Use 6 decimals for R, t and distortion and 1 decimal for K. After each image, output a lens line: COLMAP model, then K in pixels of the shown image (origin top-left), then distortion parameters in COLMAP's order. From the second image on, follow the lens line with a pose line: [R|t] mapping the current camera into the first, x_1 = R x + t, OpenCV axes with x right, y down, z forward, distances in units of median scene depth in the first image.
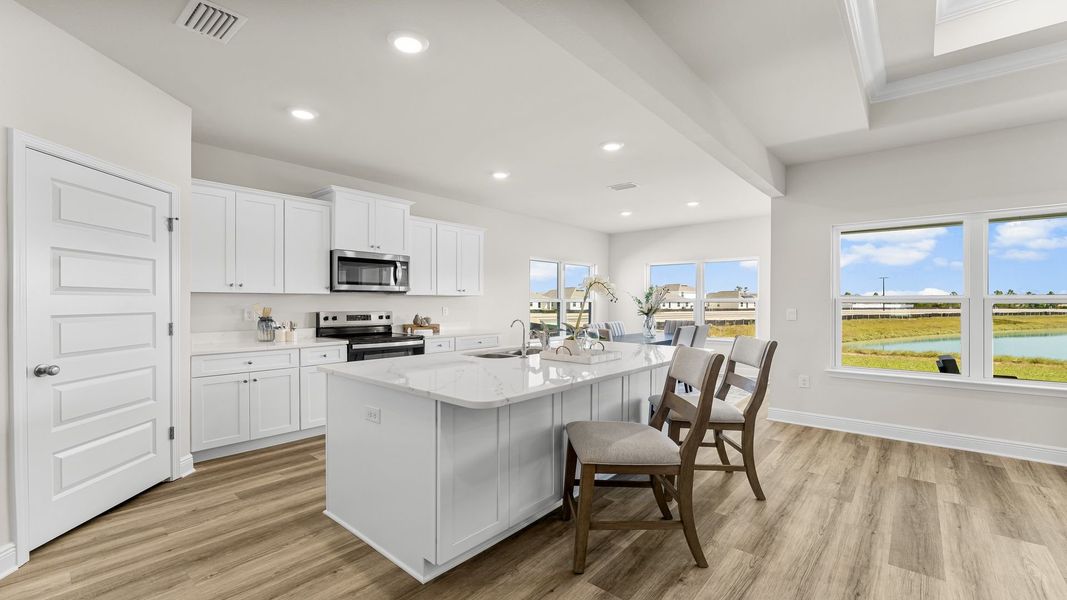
lens RADIAL K [[459.8, 0, 533.7], [0, 459.8, 299.7], [0, 0, 1]] dist [0.003305, 0.000266]
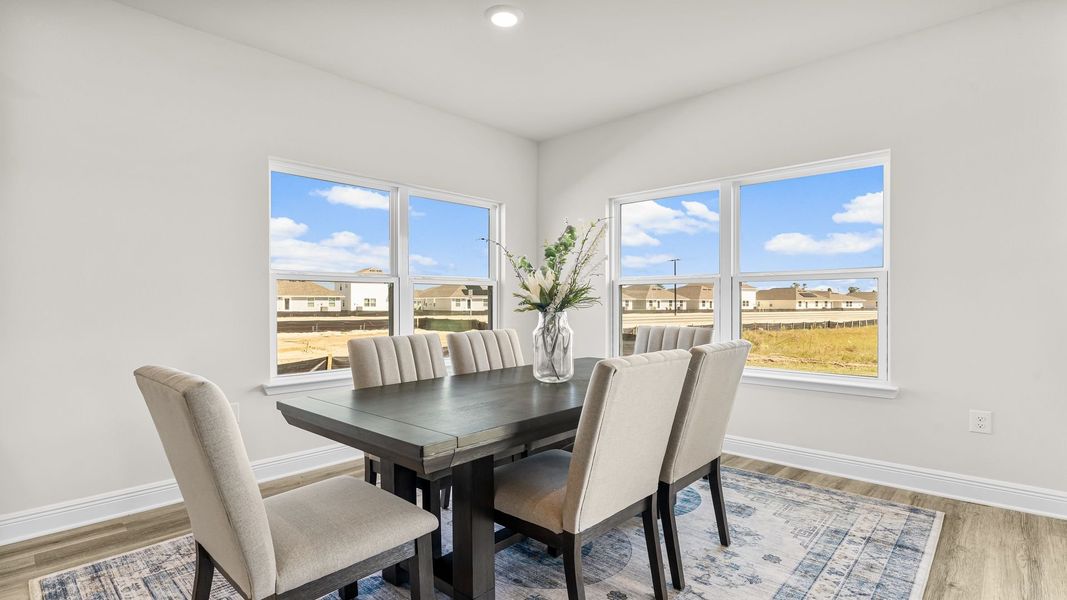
lens RADIAL K [[520.0, 0, 535.9], [0, 520.0, 306.4], [0, 0, 1]] dist [-0.005626, -0.000249]
pose [[0.999069, -0.001368, -0.043112, 0.050367], [0.001920, 0.999917, 0.012761, 0.004998], [0.043091, -0.012832, 0.998989, 0.127798]]
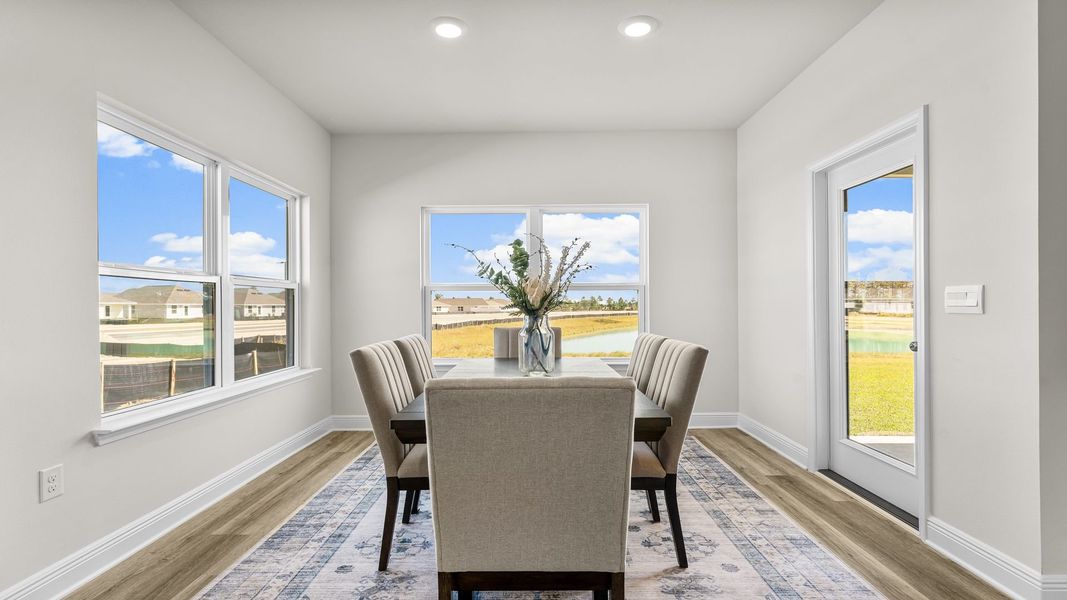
lens RADIAL K [[520.0, 0, 540.5], [0, 520.0, 307.3], [0, 0, 1]] dist [-0.005626, -0.000249]
pose [[0.757600, -0.005315, 0.652698, -0.001893], [0.002012, 0.999981, 0.005807, 0.005042], [-0.652716, -0.003086, 0.757596, 0.136467]]
